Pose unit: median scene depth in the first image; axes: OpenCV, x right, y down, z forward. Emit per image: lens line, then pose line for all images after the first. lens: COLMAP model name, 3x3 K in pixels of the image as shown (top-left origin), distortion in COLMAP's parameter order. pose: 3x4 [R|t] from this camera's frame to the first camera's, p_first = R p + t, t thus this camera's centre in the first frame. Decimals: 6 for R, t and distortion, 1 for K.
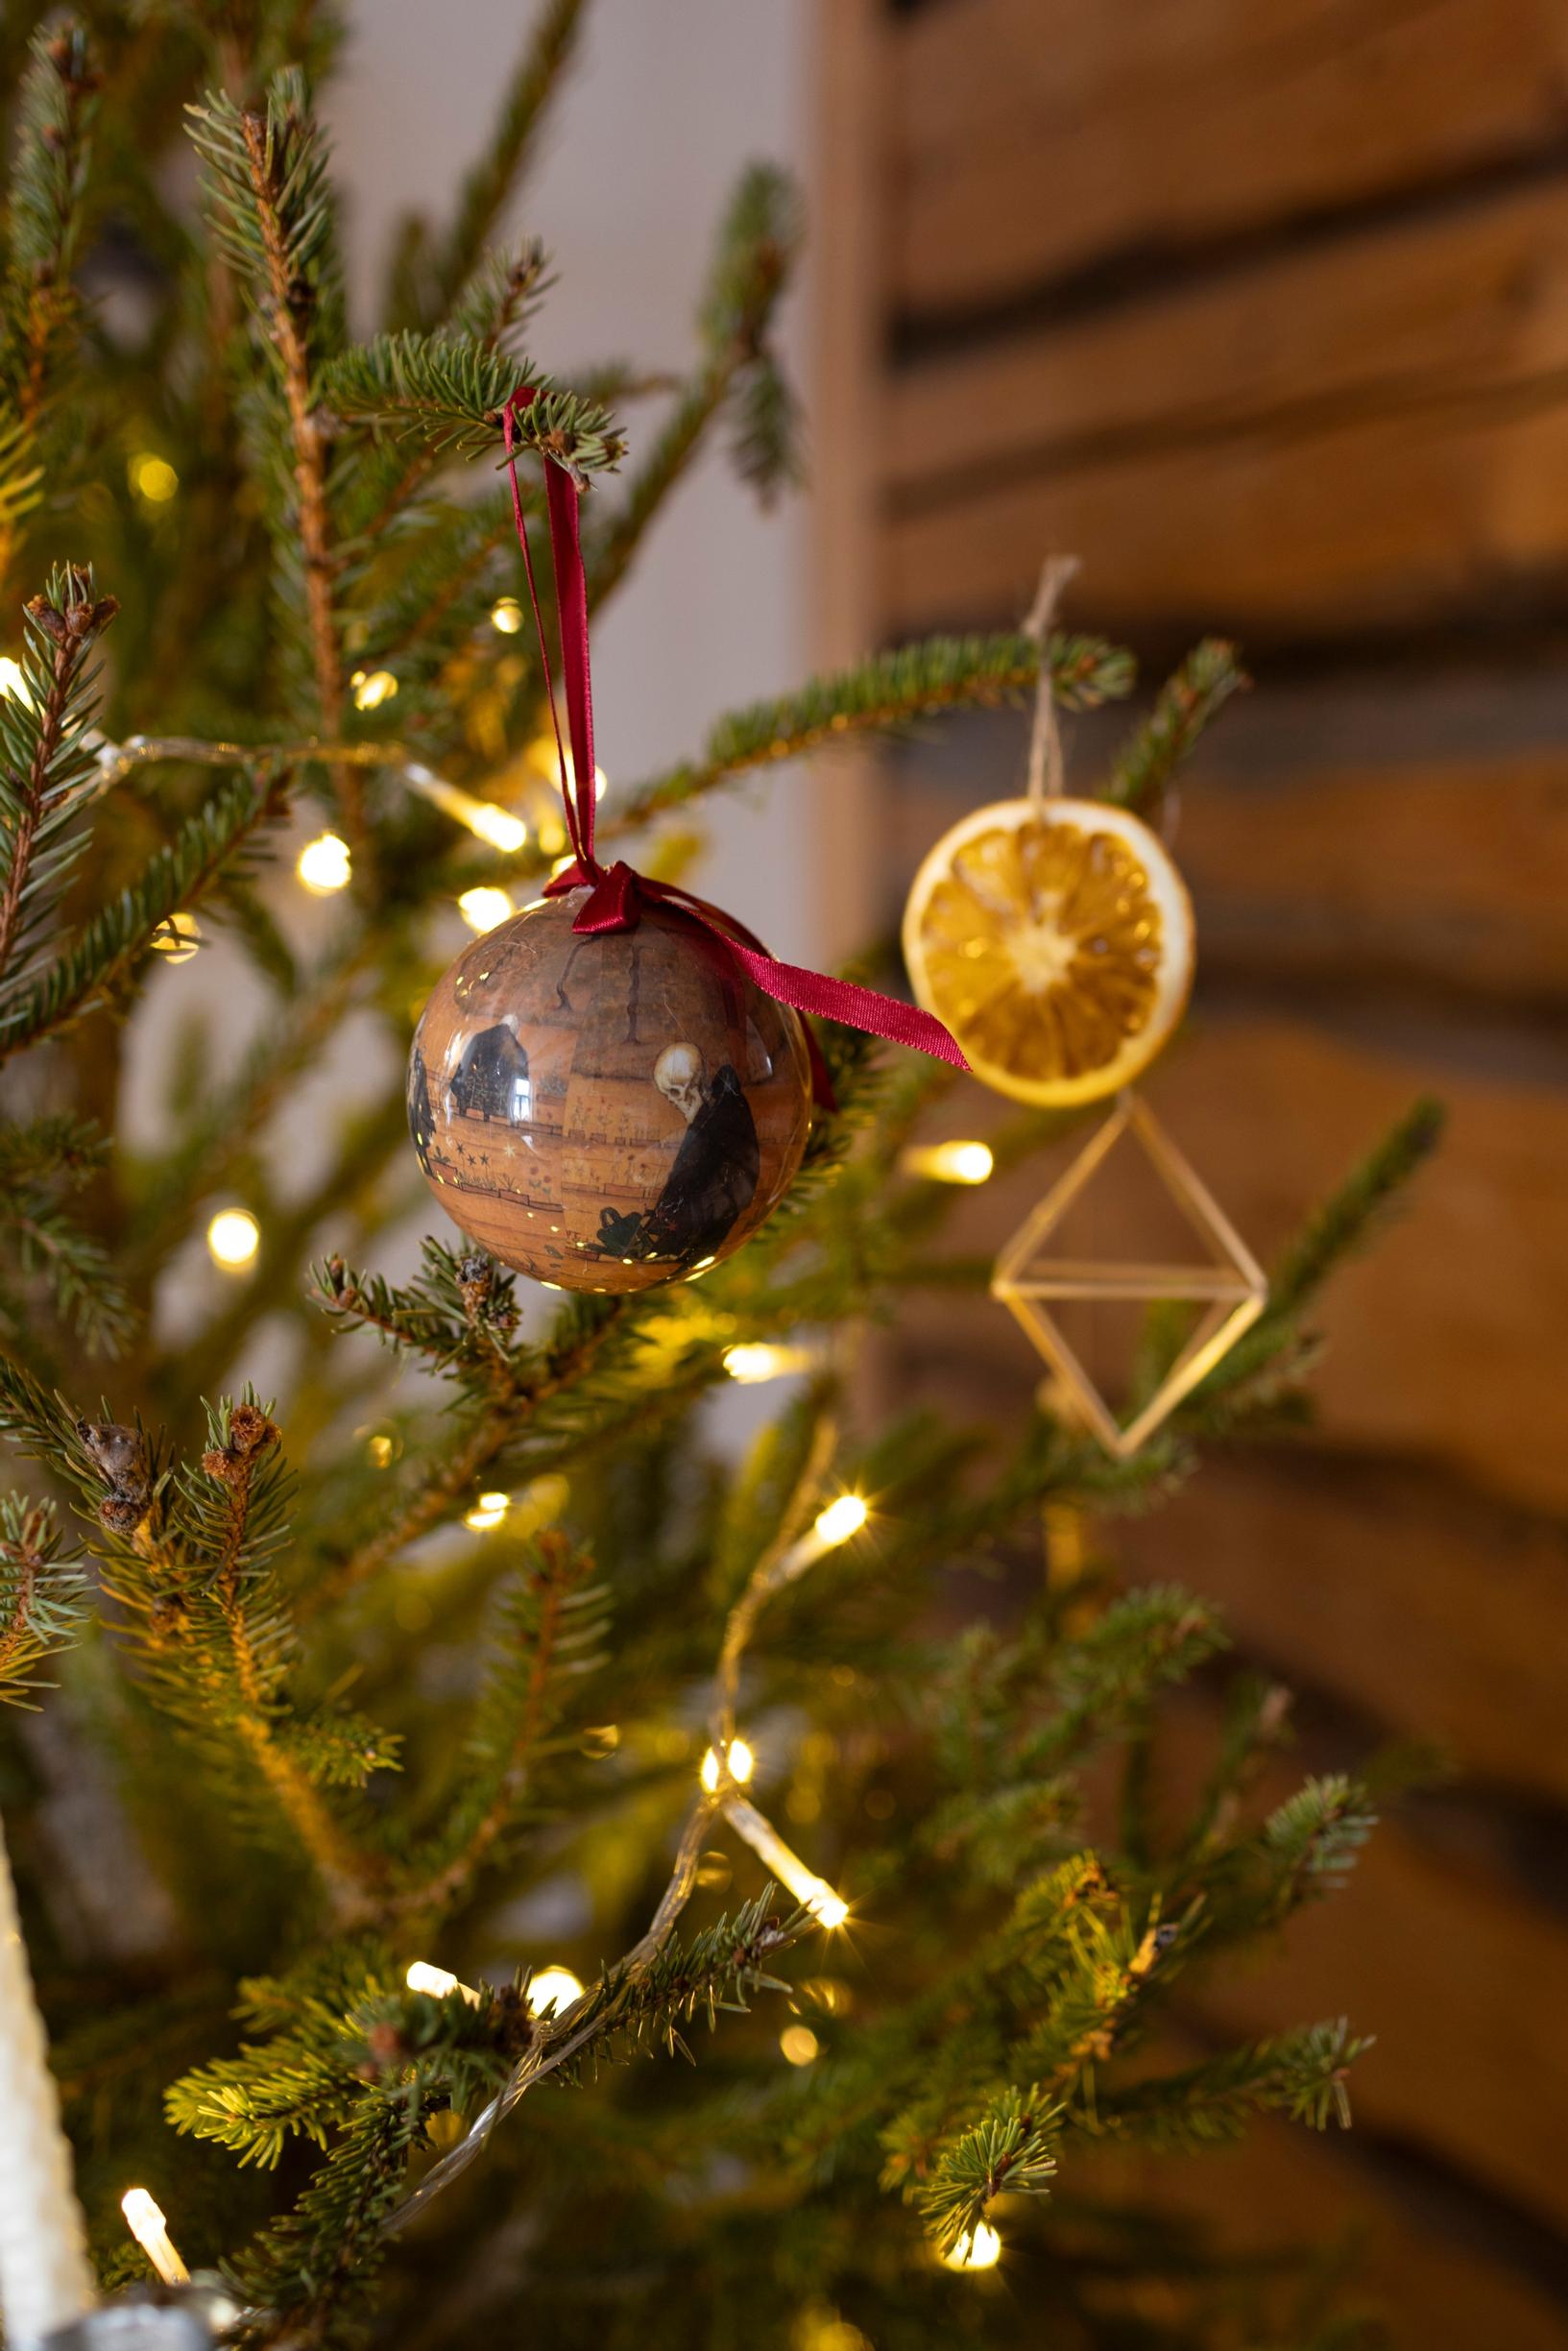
lens RADIAL K [[2260.5, 0, 784.0], [0, 2260.5, 1175.5], [0, 0, 1]] dist [0.000926, 0.000696]
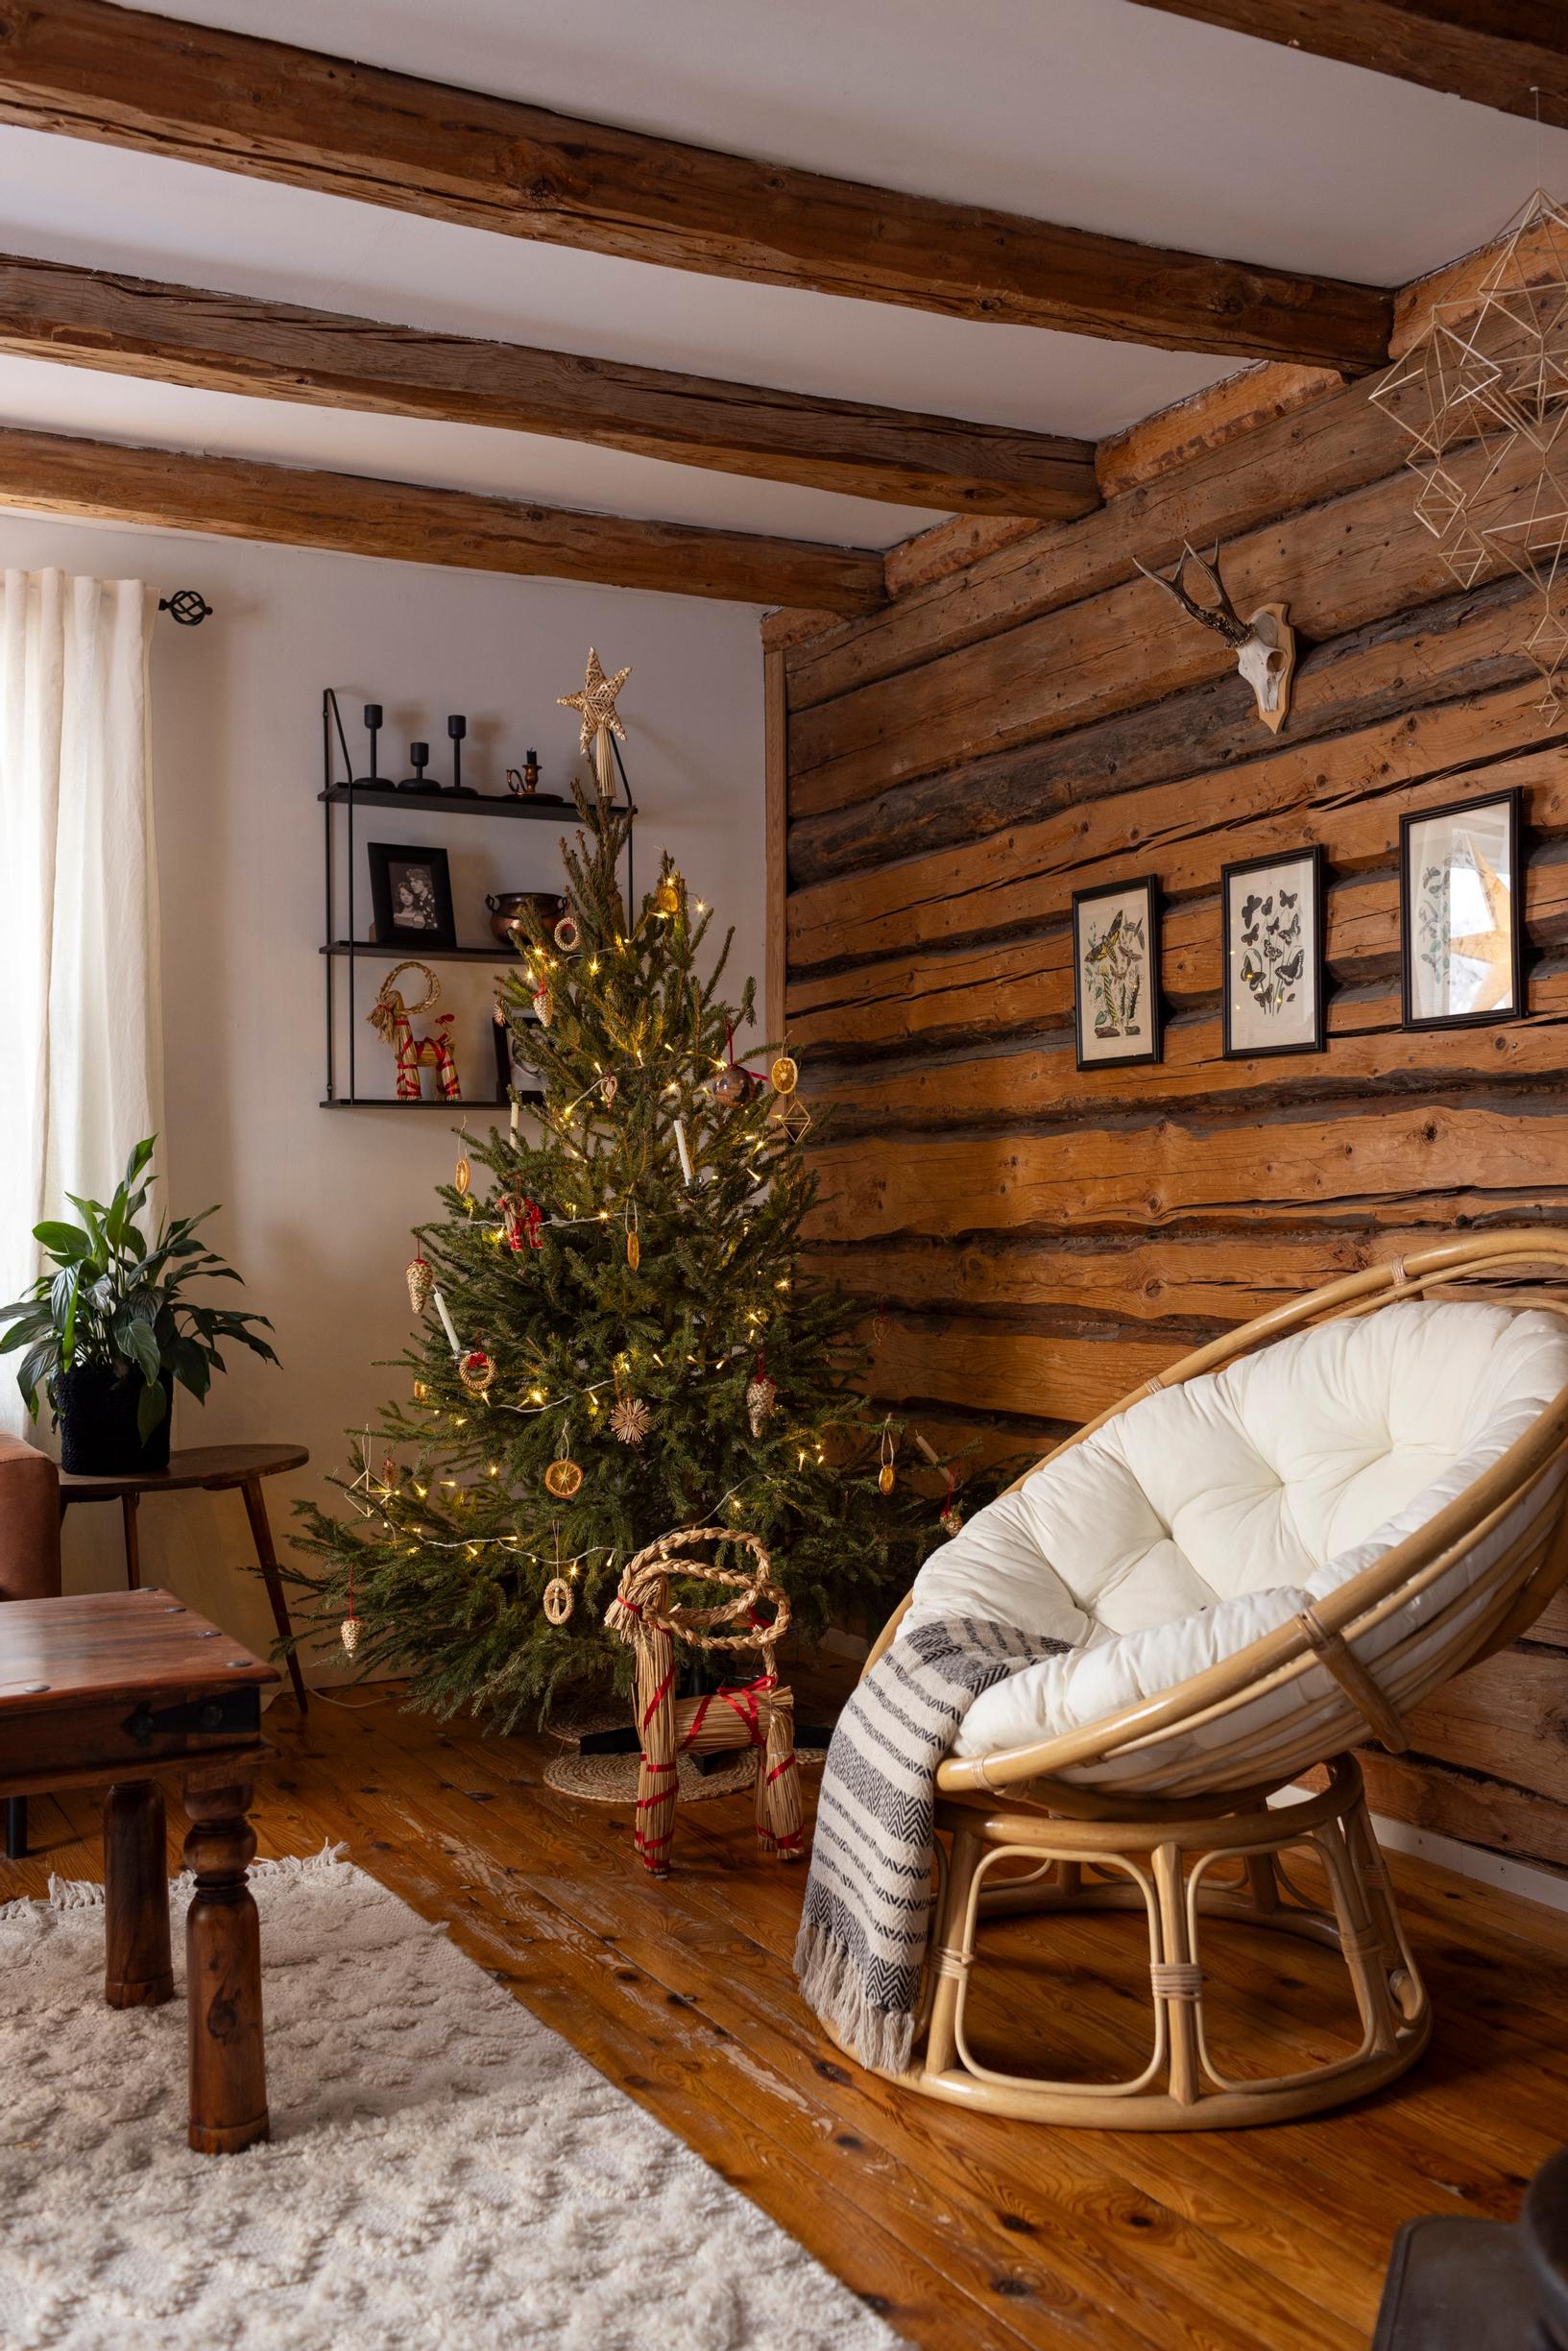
lens RADIAL K [[2260.5, 0, 784.0], [0, 2260.5, 1175.5], [0, 0, 1]] dist [0.000926, 0.000696]
pose [[0.999965, -0.006332, 0.005486, 0.056356], [0.007326, 0.978585, -0.205714, 1.752387], [-0.004066, 0.205747, 0.978597, -6.294777]]
